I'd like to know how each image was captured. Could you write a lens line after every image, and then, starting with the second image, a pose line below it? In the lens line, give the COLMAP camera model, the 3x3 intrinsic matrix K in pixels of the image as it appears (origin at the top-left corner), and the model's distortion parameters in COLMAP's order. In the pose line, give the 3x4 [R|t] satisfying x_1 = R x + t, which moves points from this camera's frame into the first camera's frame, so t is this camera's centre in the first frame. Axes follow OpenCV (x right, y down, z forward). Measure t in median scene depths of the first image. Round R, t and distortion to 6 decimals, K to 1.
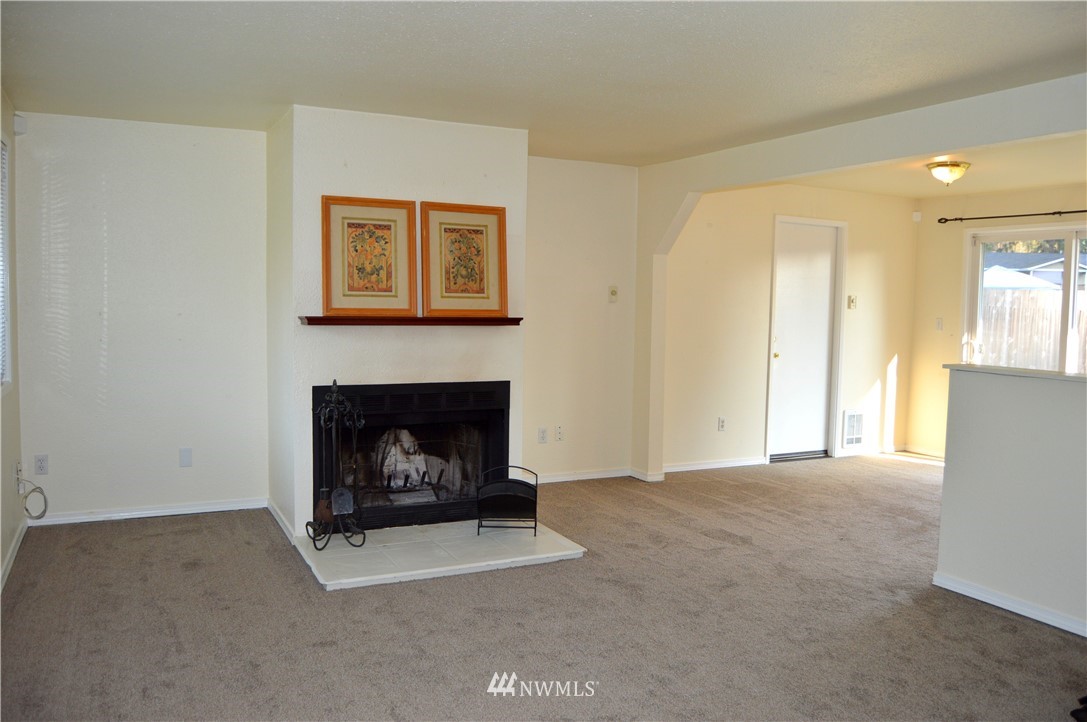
lens RADIAL K [[870.3, 0, 543.5], [0, 870.3, 361.0], [0, 0, 1]] dist [-0.082131, 0.010664]
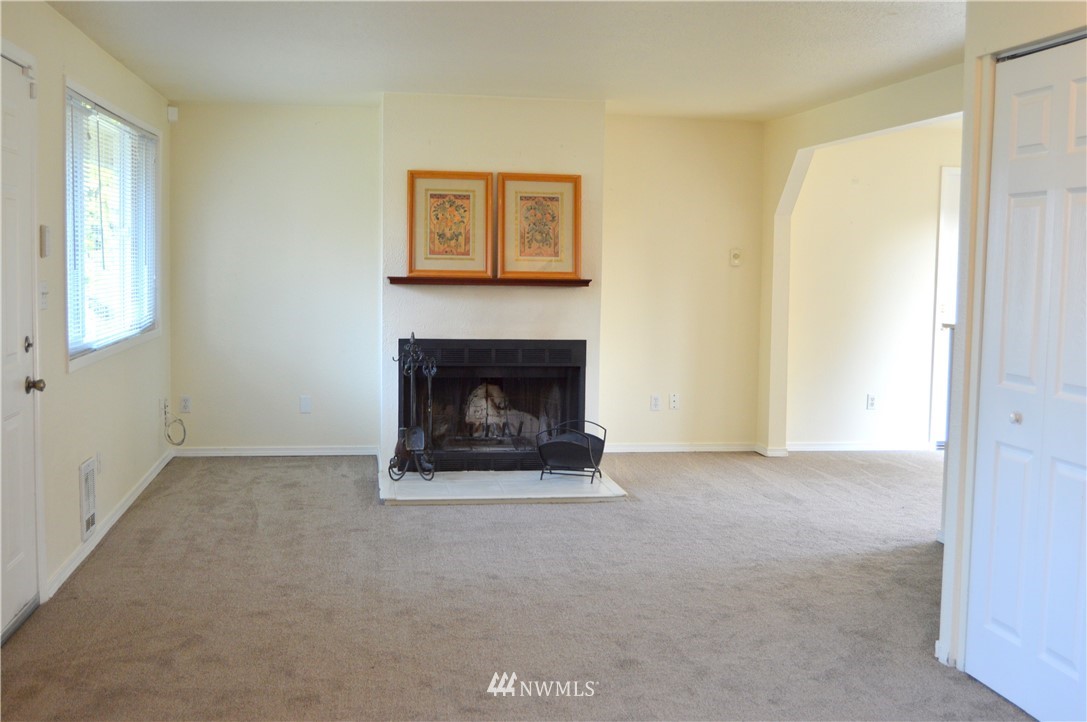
lens RADIAL K [[1247.5, 0, 543.5], [0, 1247.5, 361.0], [0, 0, 1]] dist [-0.068461, 0.004304]
pose [[0.951690, 0.022214, -0.306257, 0.395555], [-0.021155, 0.999753, 0.006780, 0.041210], [0.306332, 0.000027, 0.951925, -0.473275]]
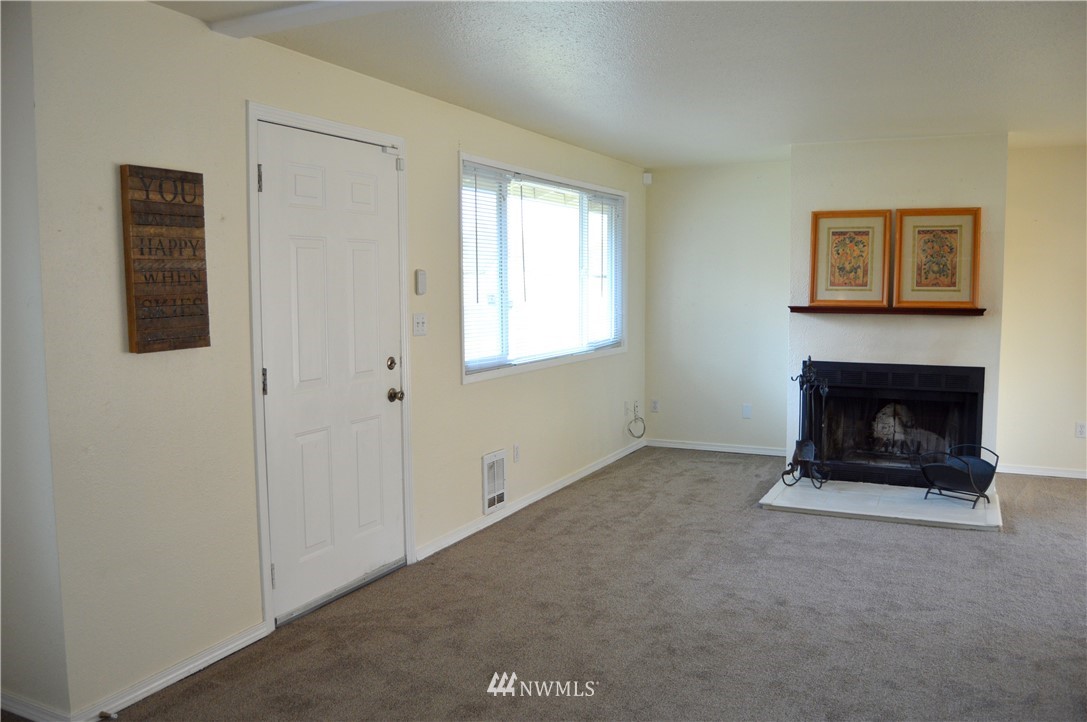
lens RADIAL K [[870.3, 0, 543.5], [0, 870.3, 361.0], [0, 0, 1]] dist [-0.082131, 0.010664]
pose [[0.603301, 0.049797, -0.795957, 0.500017], [-0.043833, 0.998611, 0.029252, 0.008501], [0.796308, 0.017241, 0.604646, -0.079904]]
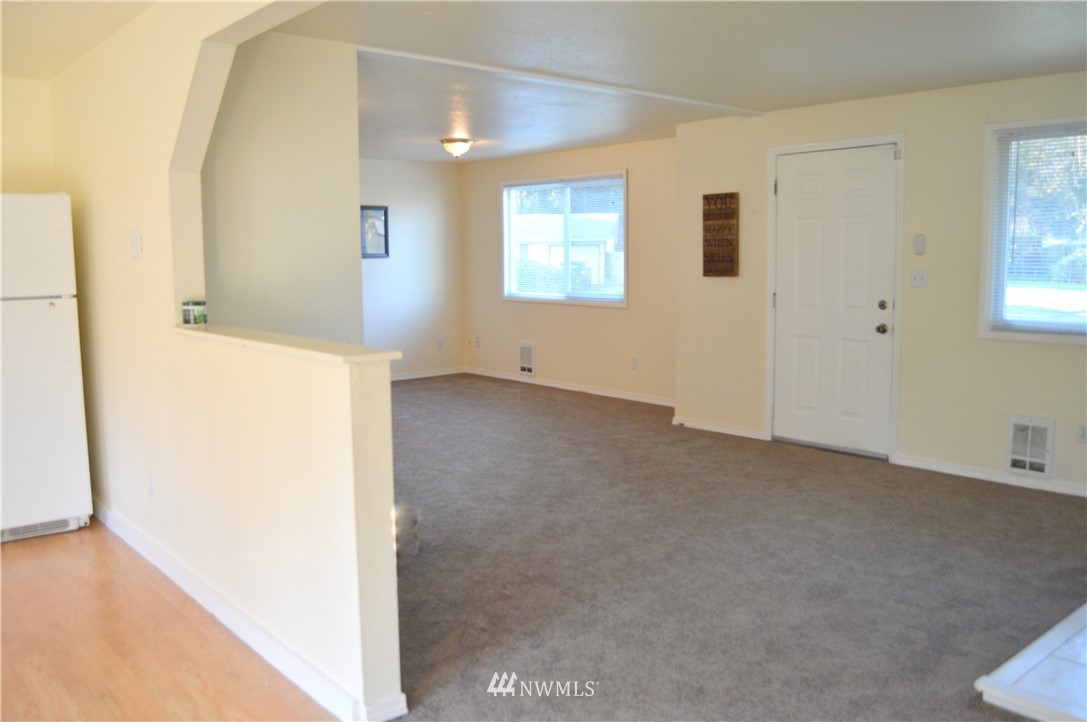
lens RADIAL K [[931.8, 0, 543.5], [0, 931.8, 361.0], [0, 0, 1]] dist [-0.080238, 0.003057]
pose [[-0.973868, 0.015618, -0.226577, 0.444669], [-0.026997, 0.982599, 0.183768, -0.099591], [0.225505, 0.185082, -0.956500, 1.431638]]
